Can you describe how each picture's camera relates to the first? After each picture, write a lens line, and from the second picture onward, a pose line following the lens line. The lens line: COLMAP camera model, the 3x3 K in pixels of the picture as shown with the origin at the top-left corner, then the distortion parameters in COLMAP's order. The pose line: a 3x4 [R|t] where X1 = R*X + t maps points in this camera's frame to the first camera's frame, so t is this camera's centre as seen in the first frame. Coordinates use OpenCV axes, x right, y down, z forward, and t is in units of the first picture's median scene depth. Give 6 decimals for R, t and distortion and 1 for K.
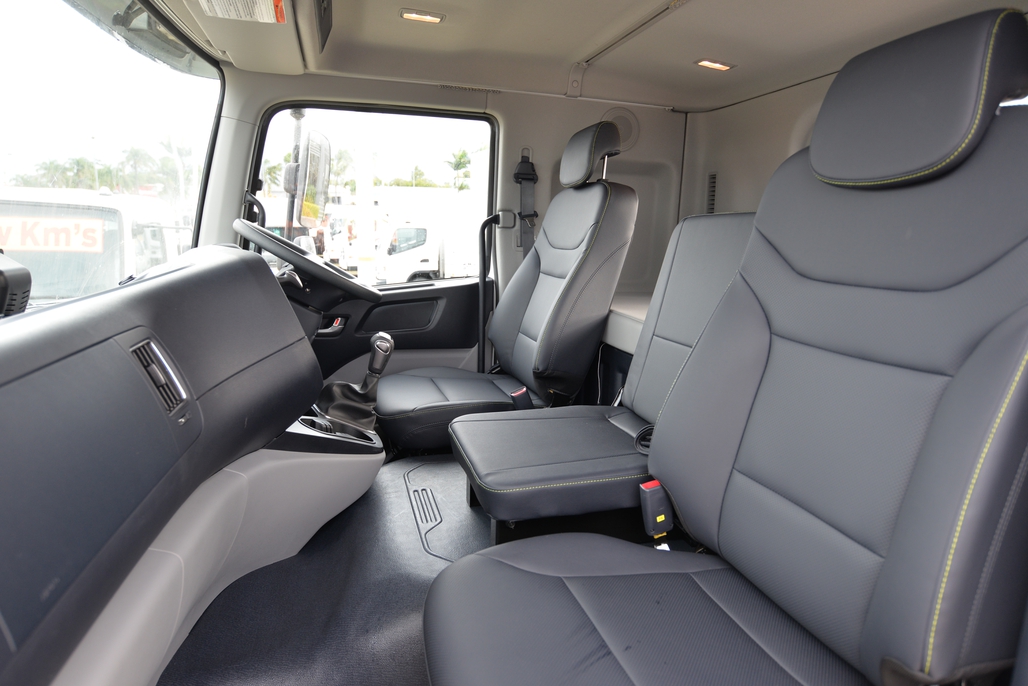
lens RADIAL K [[609.5, 0, 514.0], [0, 609.5, 343.0], [0, 0, 1]] dist [-0.077649, 0.036227]
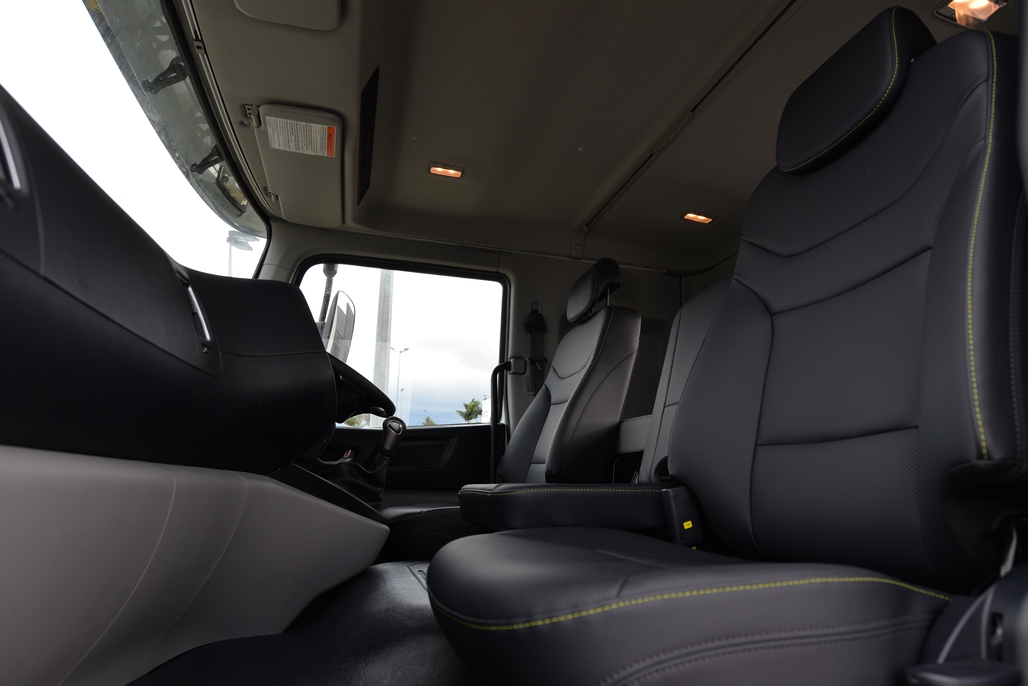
lens RADIAL K [[609.5, 0, 514.0], [0, 609.5, 343.0], [0, 0, 1]] dist [-0.077649, 0.036227]
pose [[0.999863, -0.007099, -0.014965, -0.002574], [0.000610, 0.918654, -0.395062, 0.195060], [0.016552, 0.394999, 0.918533, 0.021560]]
